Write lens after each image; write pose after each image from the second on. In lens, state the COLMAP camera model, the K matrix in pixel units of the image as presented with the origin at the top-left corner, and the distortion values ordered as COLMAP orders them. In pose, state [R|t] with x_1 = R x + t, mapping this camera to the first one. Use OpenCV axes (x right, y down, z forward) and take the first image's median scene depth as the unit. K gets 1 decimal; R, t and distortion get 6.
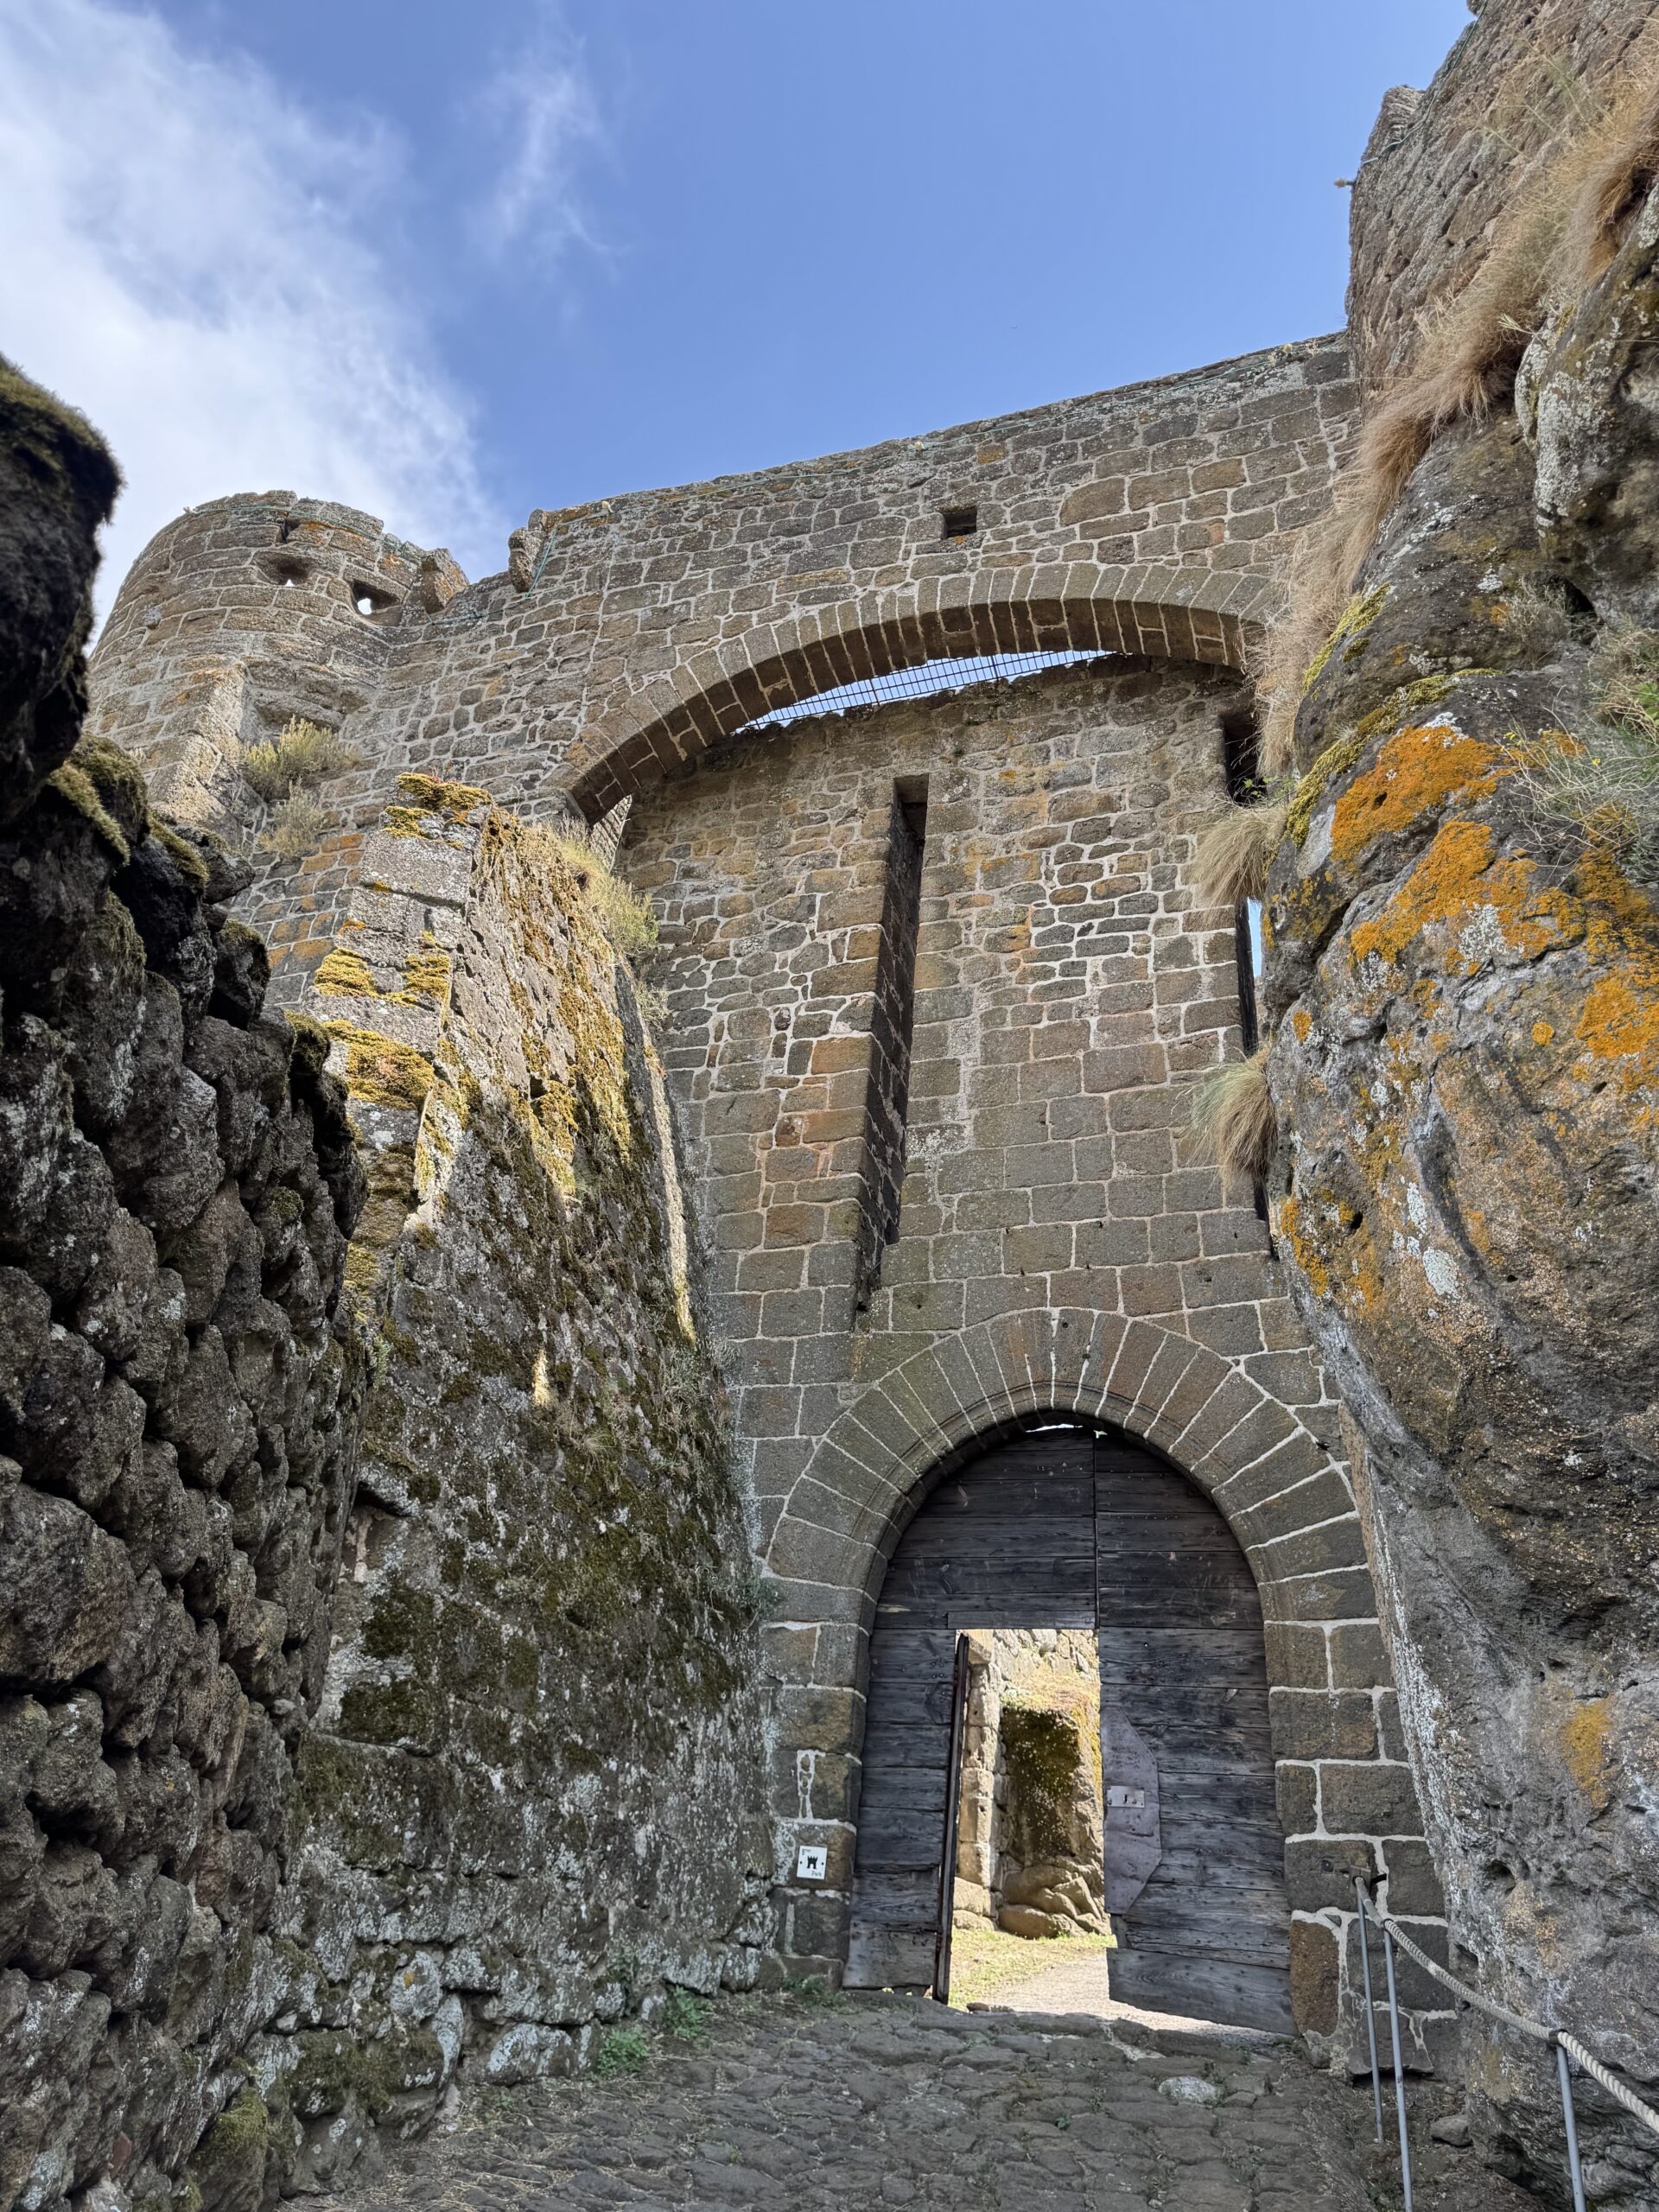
lens RADIAL K [[1572.7, 0, 871.4], [0, 1572.7, 1120.4], [0, 0, 1]] dist [0.019985, -0.022875]
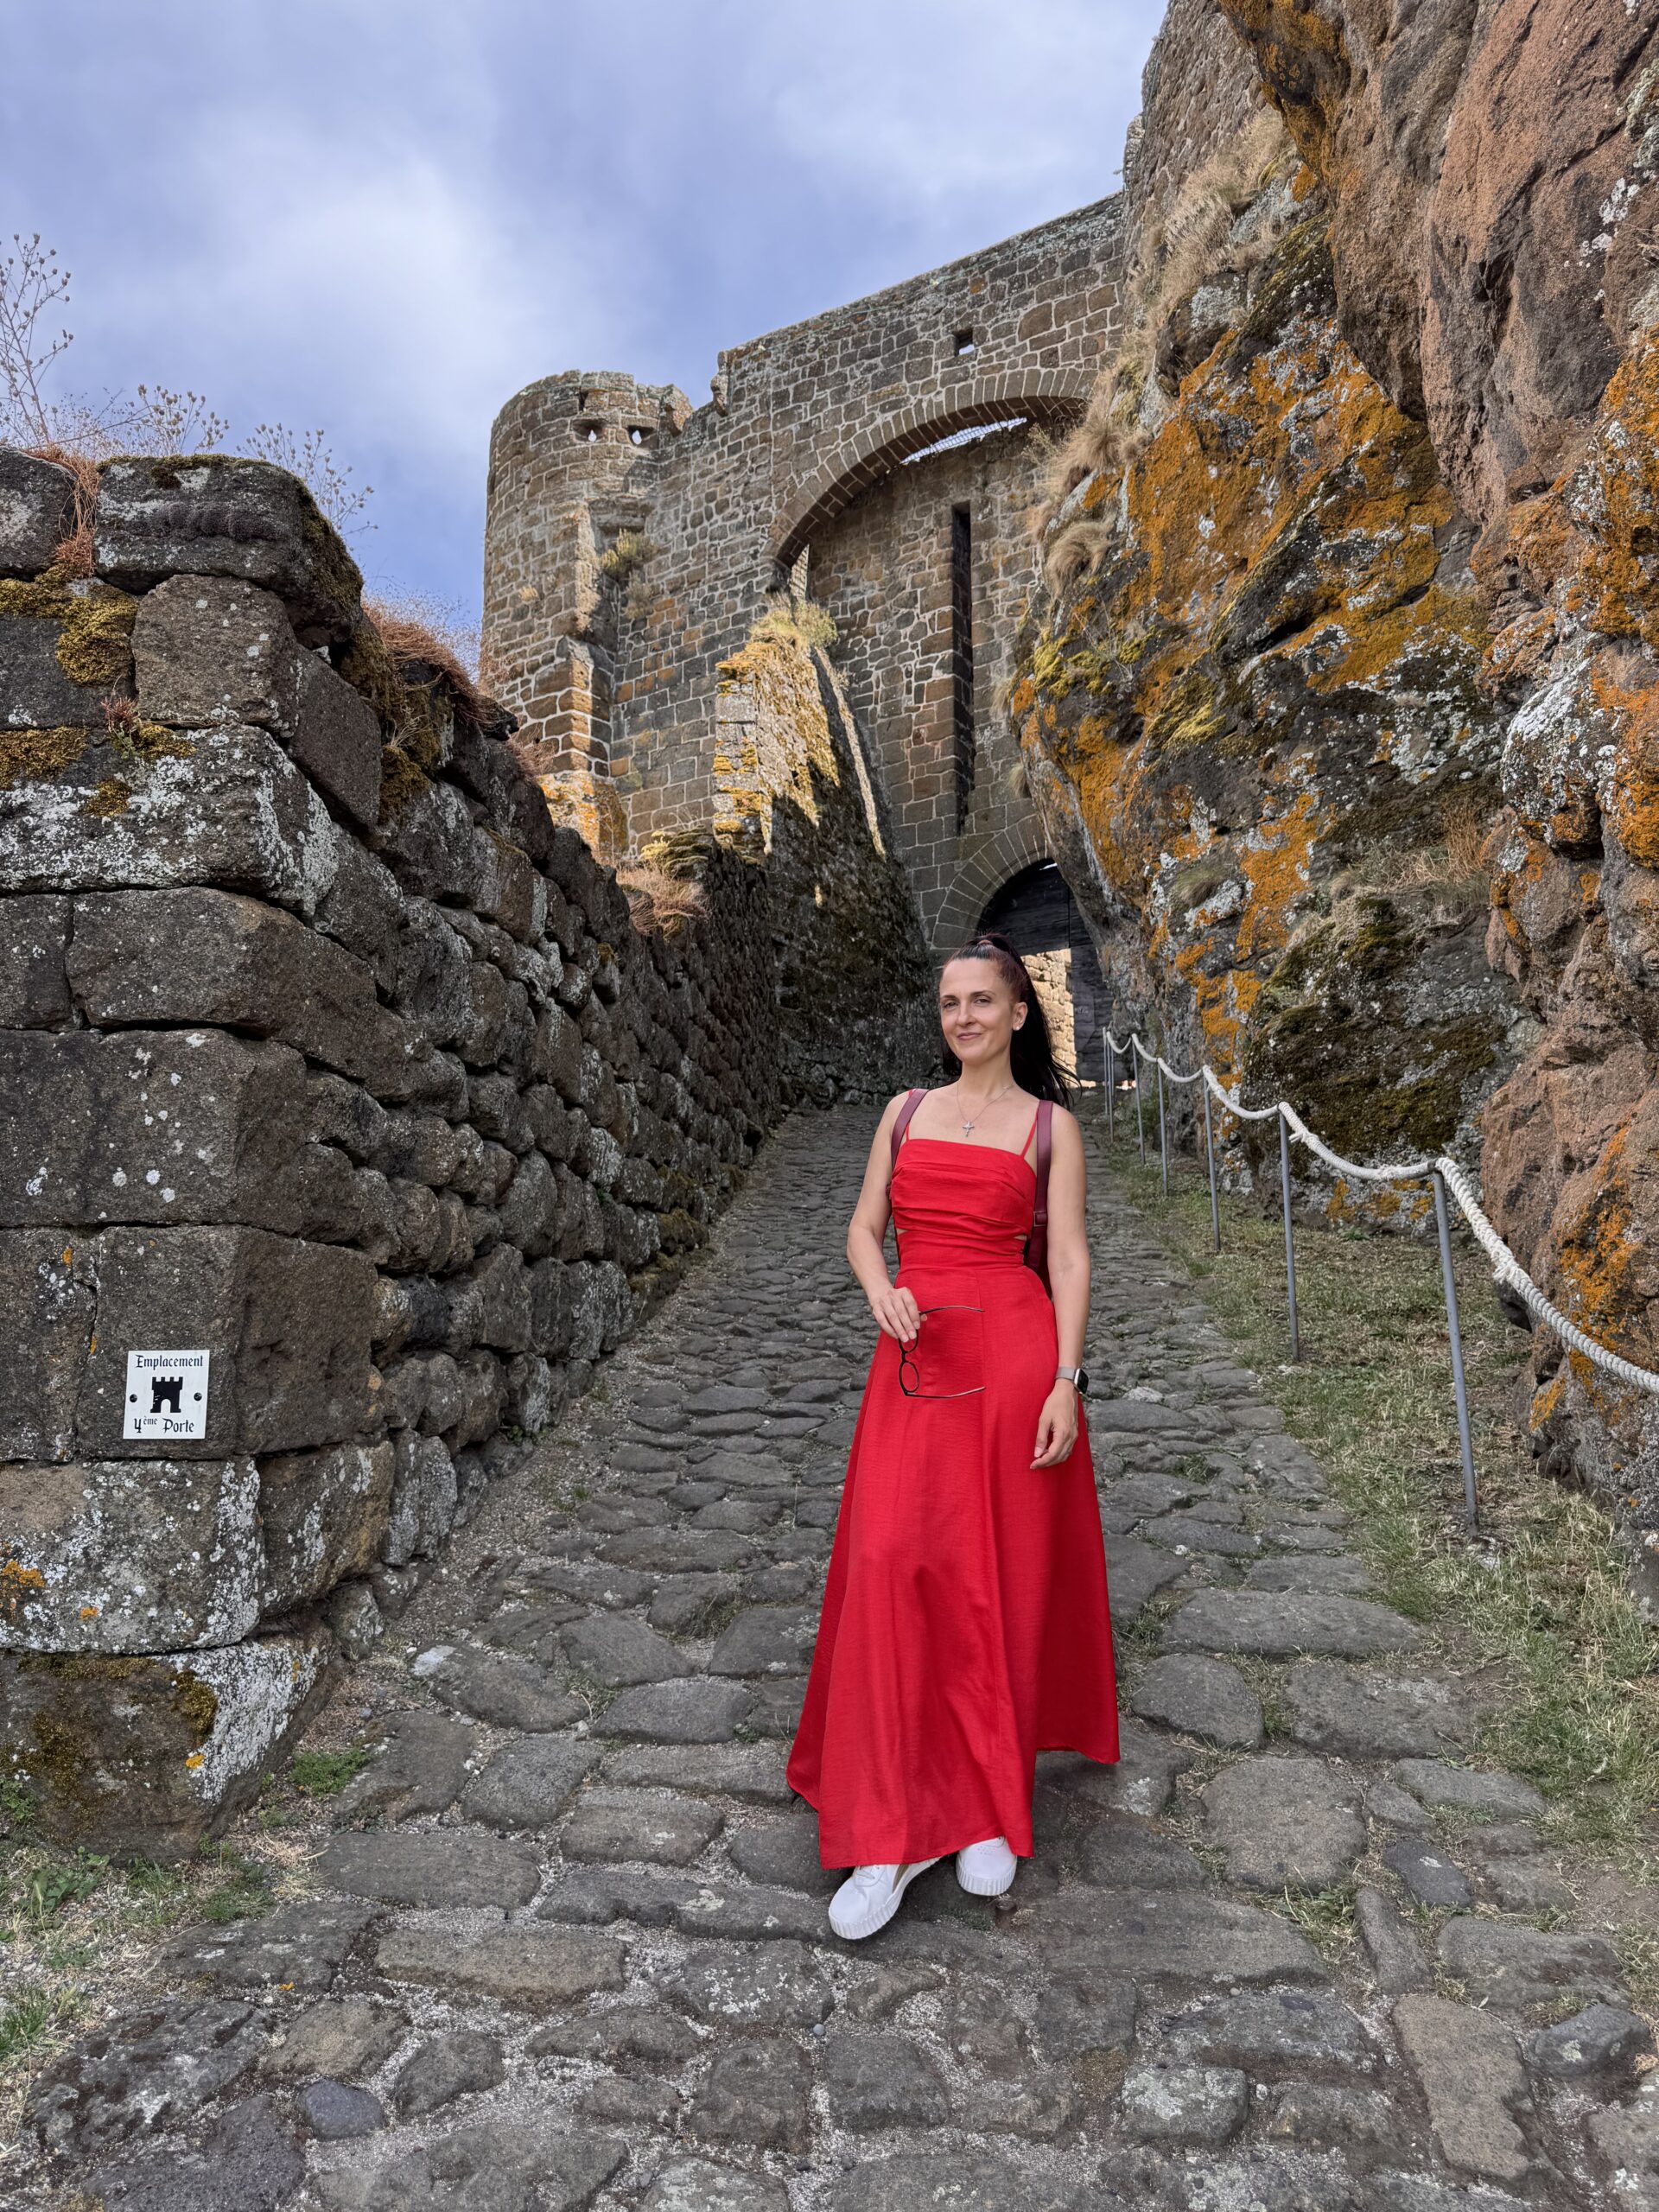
lens RADIAL K [[1572.7, 0, 825.2], [0, 1572.7, 1105.4], [0, 0, 1]] dist [0.019985, -0.022875]
pose [[0.963975, -0.118117, -0.238330, 0.222681], [0.196130, 0.920889, 0.336892, -0.225739], [0.179683, -0.371499, 0.910880, -0.890308]]
